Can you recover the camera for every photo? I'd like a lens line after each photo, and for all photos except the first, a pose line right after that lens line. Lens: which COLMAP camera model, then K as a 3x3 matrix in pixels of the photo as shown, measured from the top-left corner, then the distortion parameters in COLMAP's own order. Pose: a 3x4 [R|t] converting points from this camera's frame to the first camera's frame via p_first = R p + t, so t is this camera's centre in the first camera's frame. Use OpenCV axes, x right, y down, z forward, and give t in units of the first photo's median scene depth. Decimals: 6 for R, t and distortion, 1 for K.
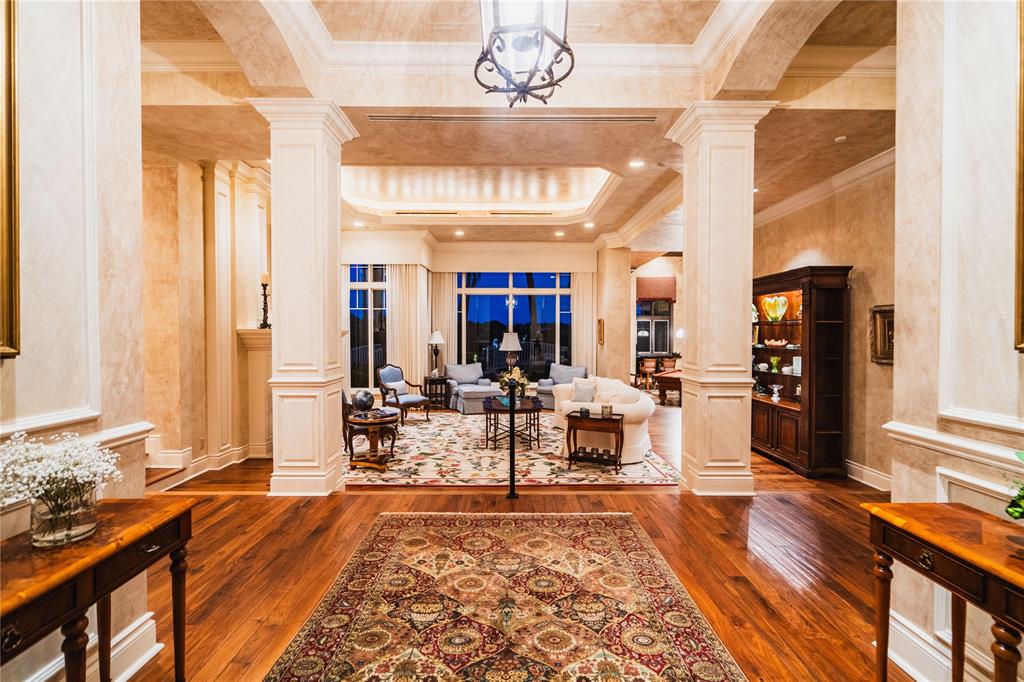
lens RADIAL K [[465.6, 0, 511.3], [0, 465.6, 340.1], [0, 0, 1]] dist [0.001607, 0.000218]
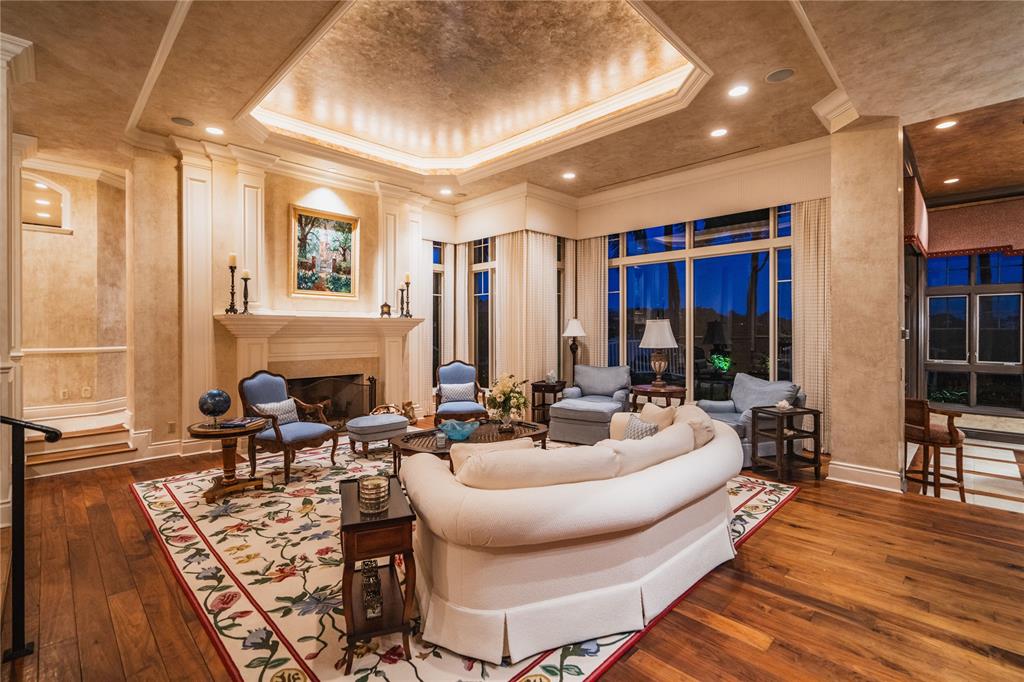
lens RADIAL K [[465.6, 0, 510.0], [0, 465.6, 336.5], [0, 0, 1]] dist [0.001607, 0.000218]
pose [[0.695108, 0.006999, -0.718871, 0.572365], [-0.009456, 0.999955, 0.000593, 0.015176], [0.718843, 0.006386, 0.695143, 0.809124]]
